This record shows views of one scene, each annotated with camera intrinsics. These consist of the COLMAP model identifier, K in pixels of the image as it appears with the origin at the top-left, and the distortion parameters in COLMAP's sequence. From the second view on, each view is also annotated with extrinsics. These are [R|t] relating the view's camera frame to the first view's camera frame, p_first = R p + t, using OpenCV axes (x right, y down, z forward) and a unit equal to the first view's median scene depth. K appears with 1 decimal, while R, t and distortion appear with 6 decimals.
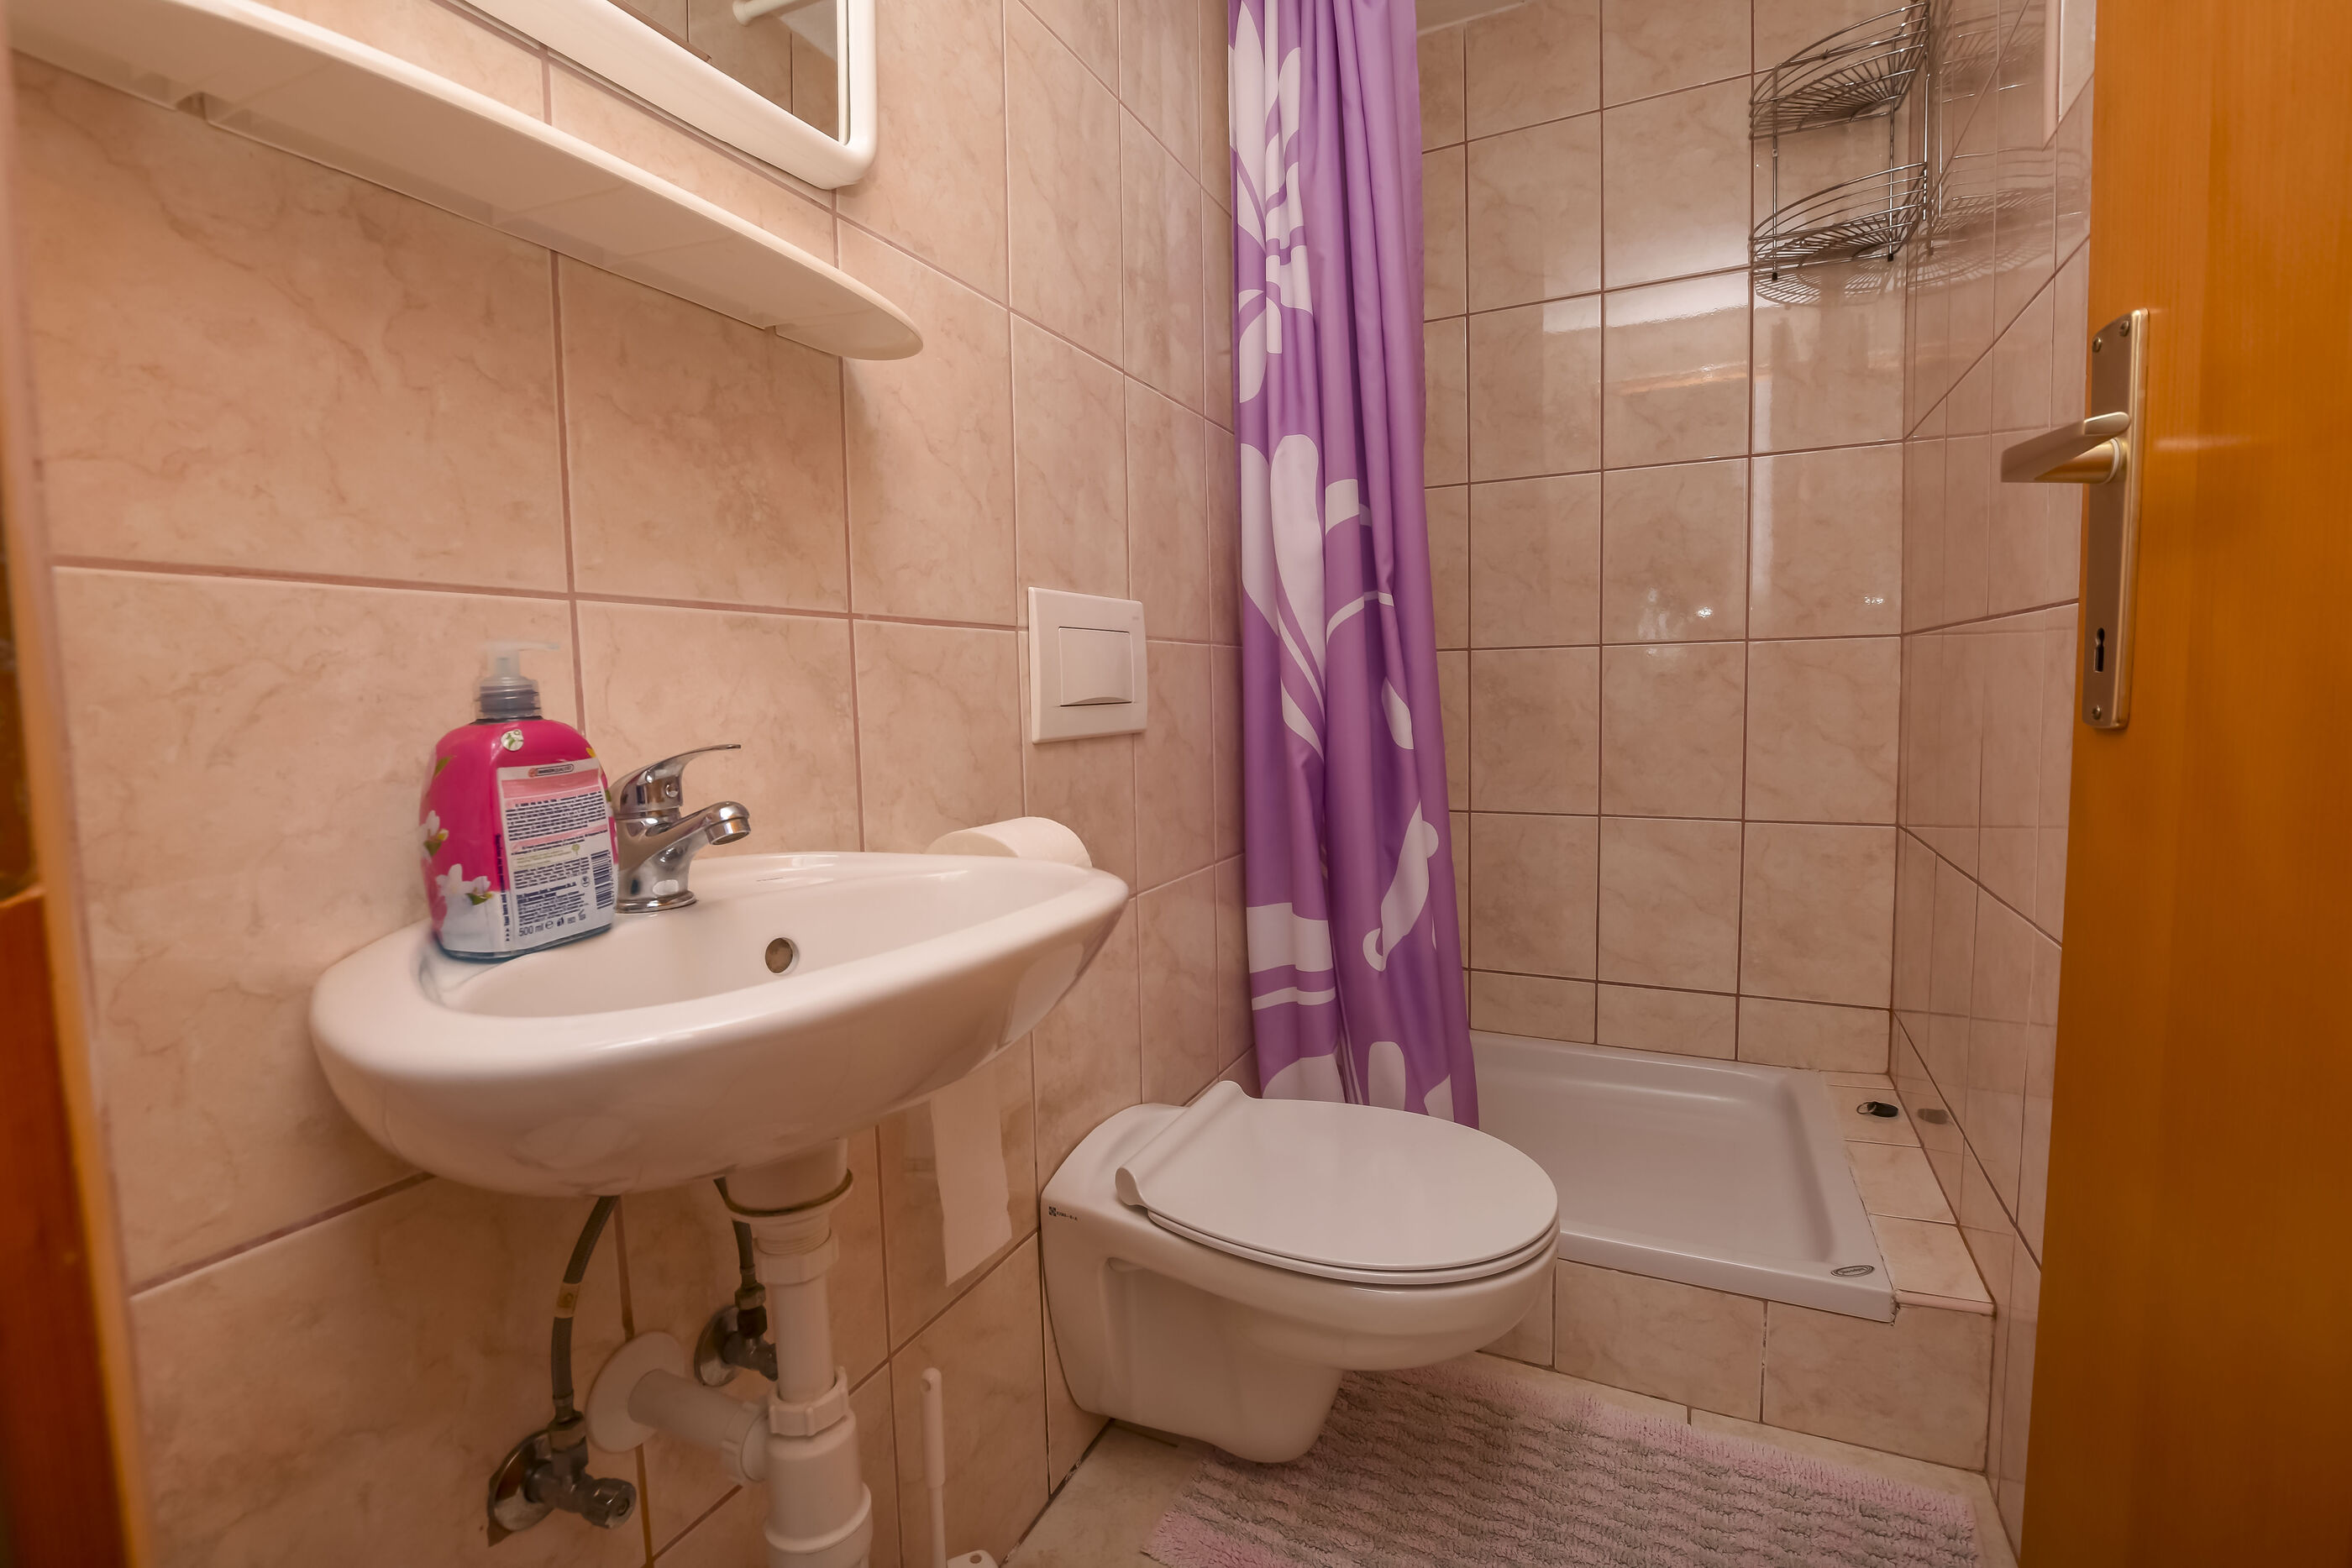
lens RADIAL K [[1076.4, 0, 1177.9], [0, 1076.4, 778.1], [0, 0, 1]] dist [-0.034154, 0.004812]
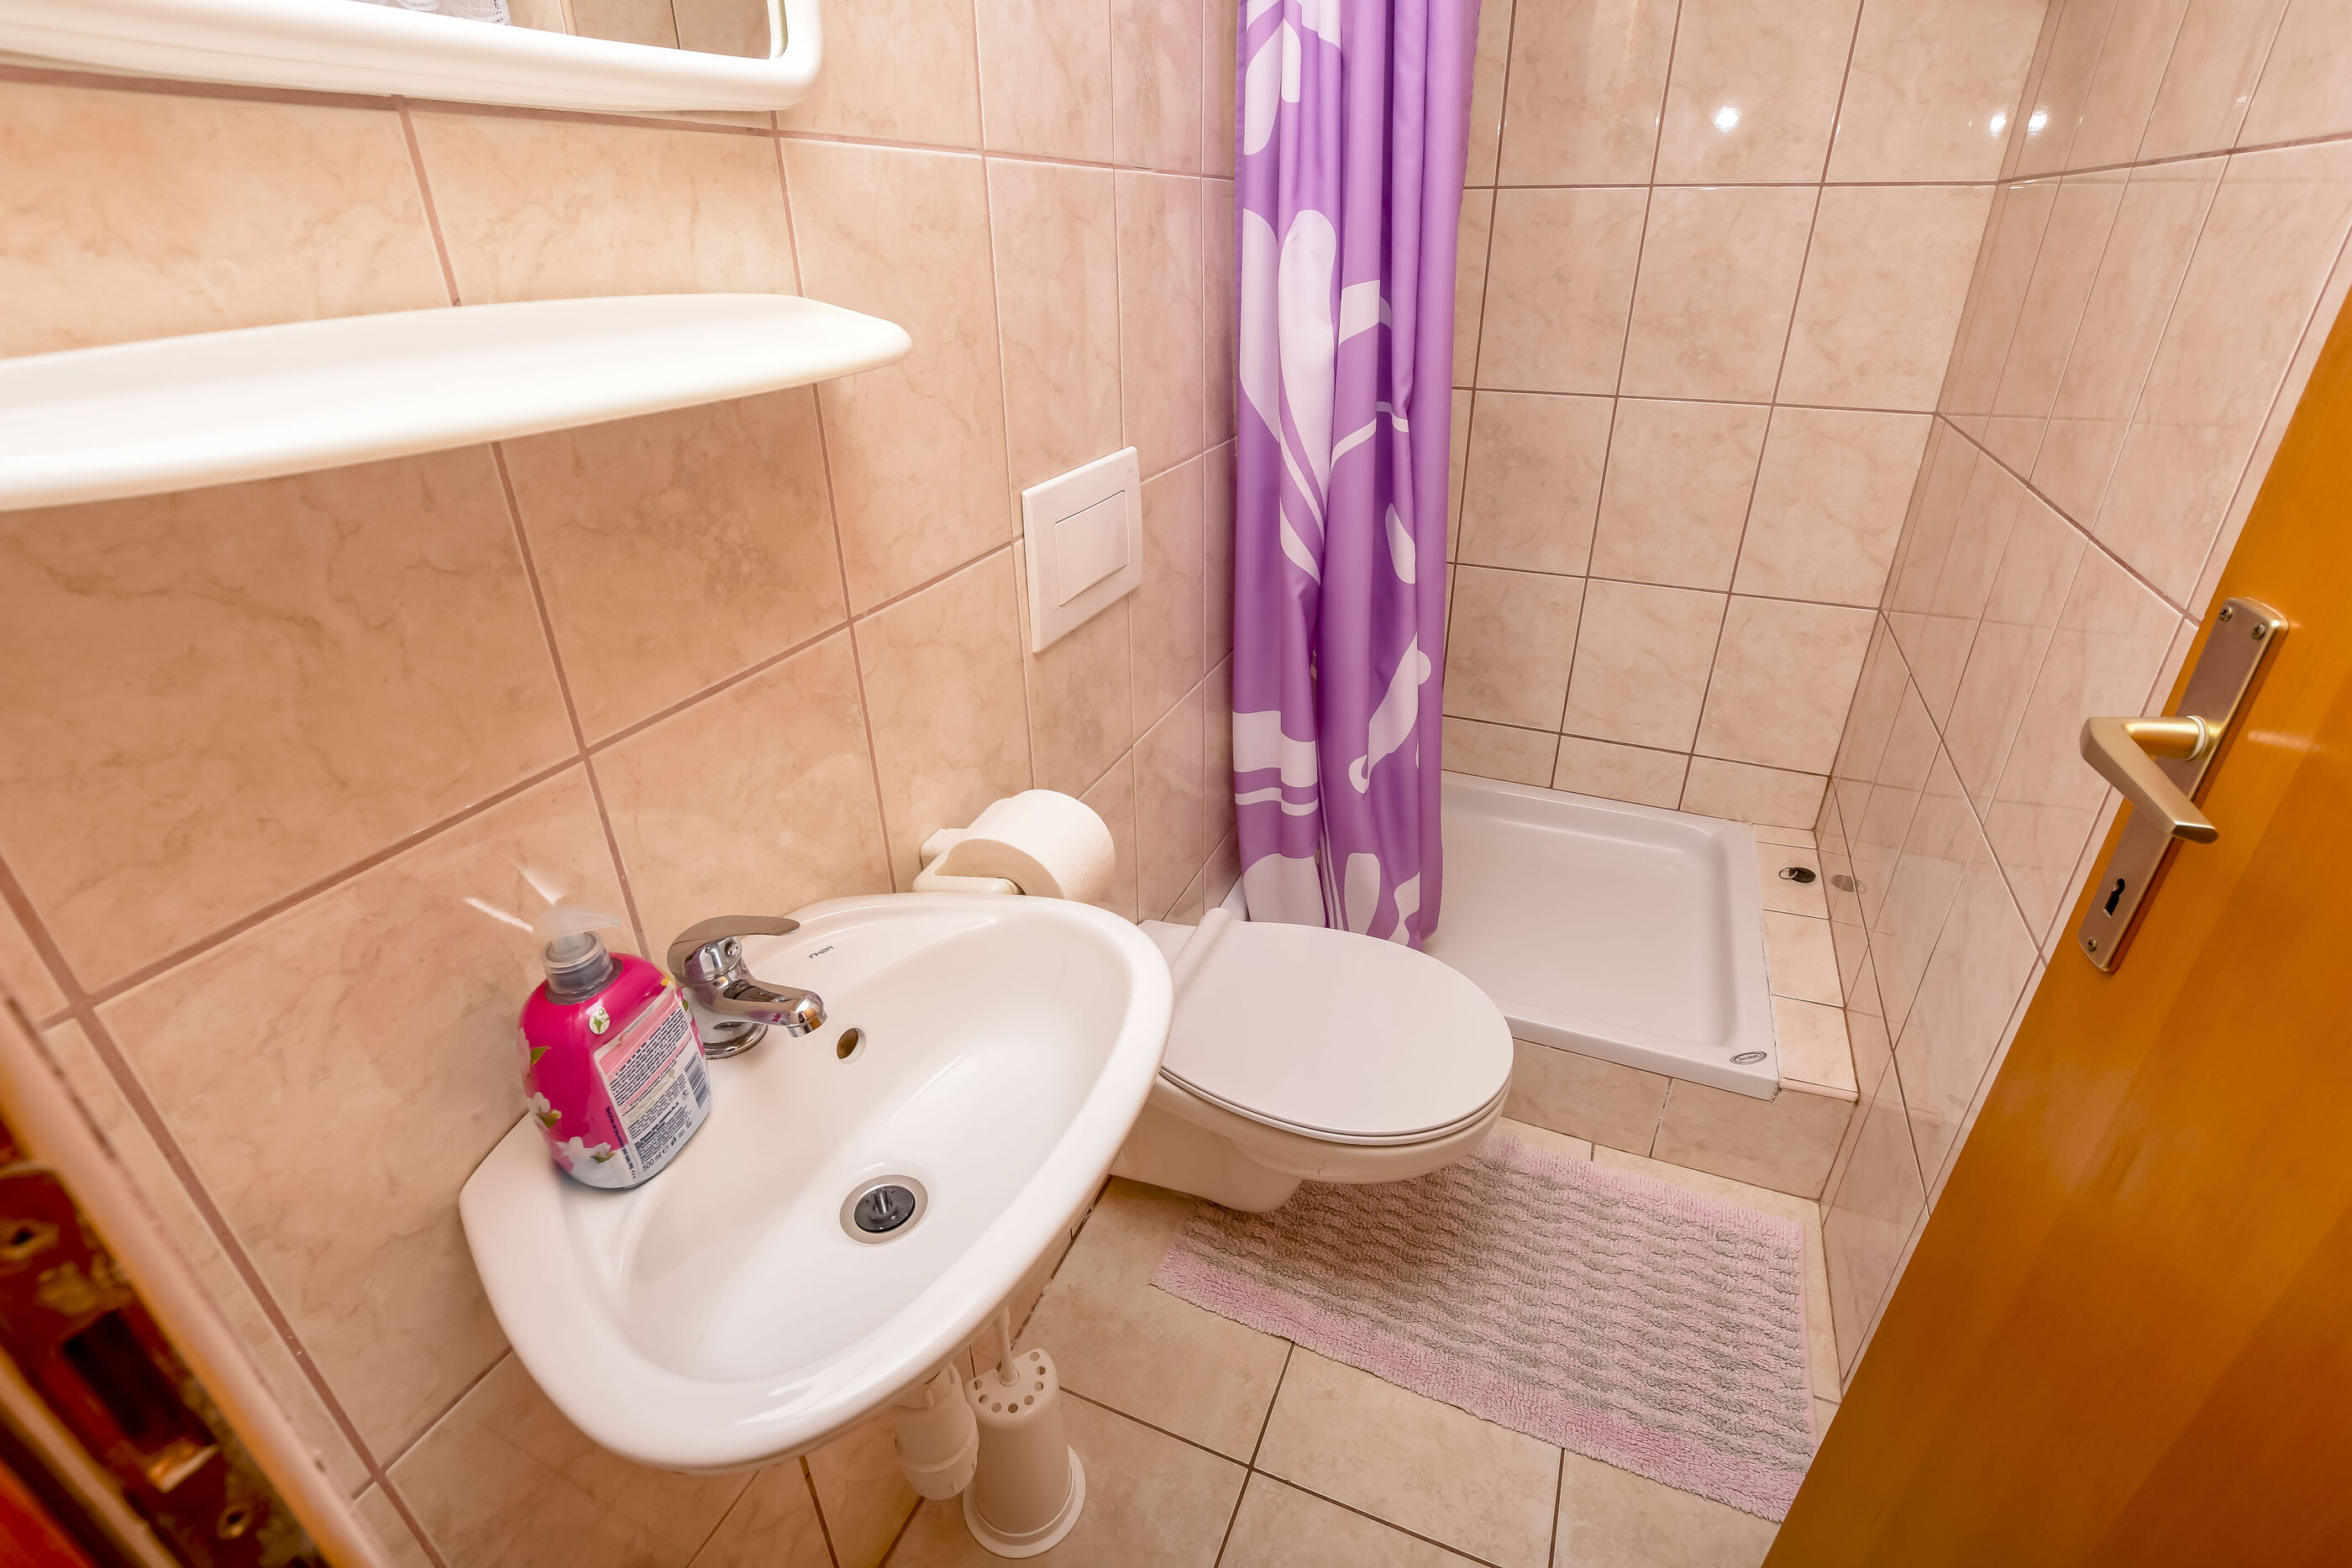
lens RADIAL K [[1097.3, 0, 1180.0], [0, 1097.3, 792.7], [0, 0, 1]] dist [-0.028878, 0.001213]
pose [[0.998447, -0.015012, 0.053649, -0.058183], [-0.007726, 0.916386, 0.400222, -0.308433], [-0.055171, -0.400015, 0.914847, 0.049463]]
